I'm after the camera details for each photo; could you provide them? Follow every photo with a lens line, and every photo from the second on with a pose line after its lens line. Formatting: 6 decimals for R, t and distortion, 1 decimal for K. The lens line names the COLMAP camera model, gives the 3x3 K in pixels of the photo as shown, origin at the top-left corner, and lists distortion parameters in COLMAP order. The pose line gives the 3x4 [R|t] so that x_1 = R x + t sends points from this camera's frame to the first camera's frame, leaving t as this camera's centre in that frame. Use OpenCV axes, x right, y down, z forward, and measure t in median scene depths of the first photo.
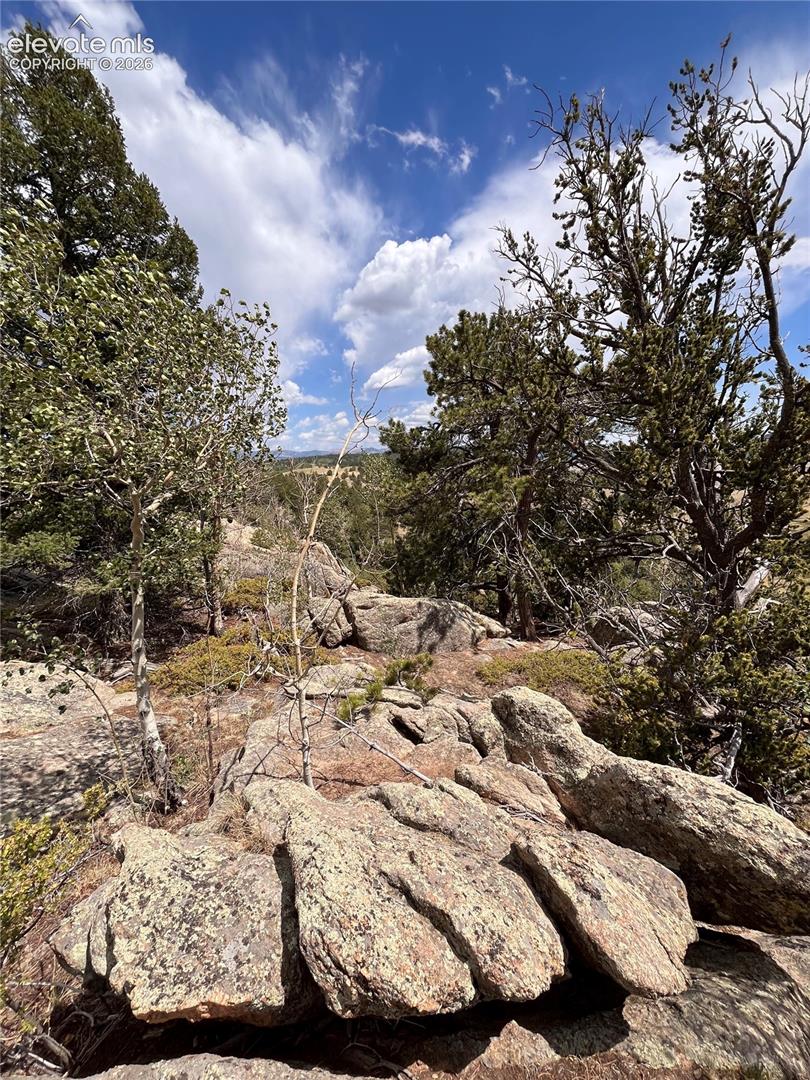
lens RADIAL K [[438.5, 0, 402.8], [0, 438.5, 541.7], [0, 0, 1]] dist [-0.000020, -0.000203]
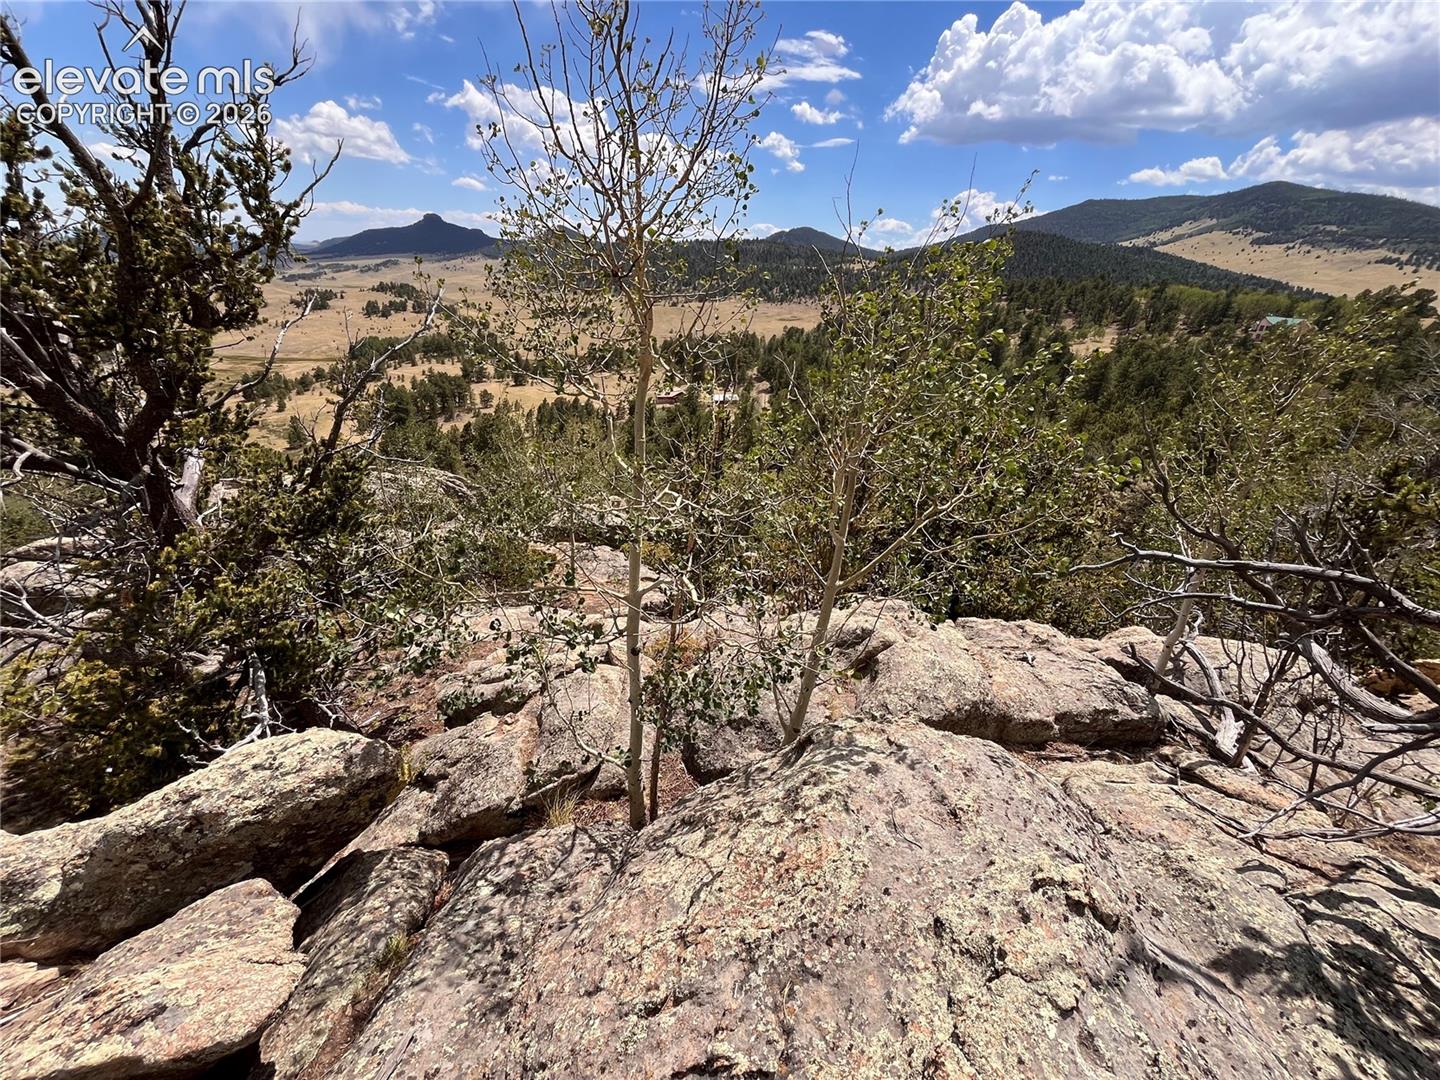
lens RADIAL K [[584.7, 0, 713.7], [0, 584.7, 537.8], [0, 0, 1]] dist [-0.000020, -0.000203]
pose [[0.150060, -0.369122, 0.917187, -0.008627], [0.142078, 0.926113, 0.349469, -0.072629], [-0.978415, 0.077871, 0.191416, -0.083628]]
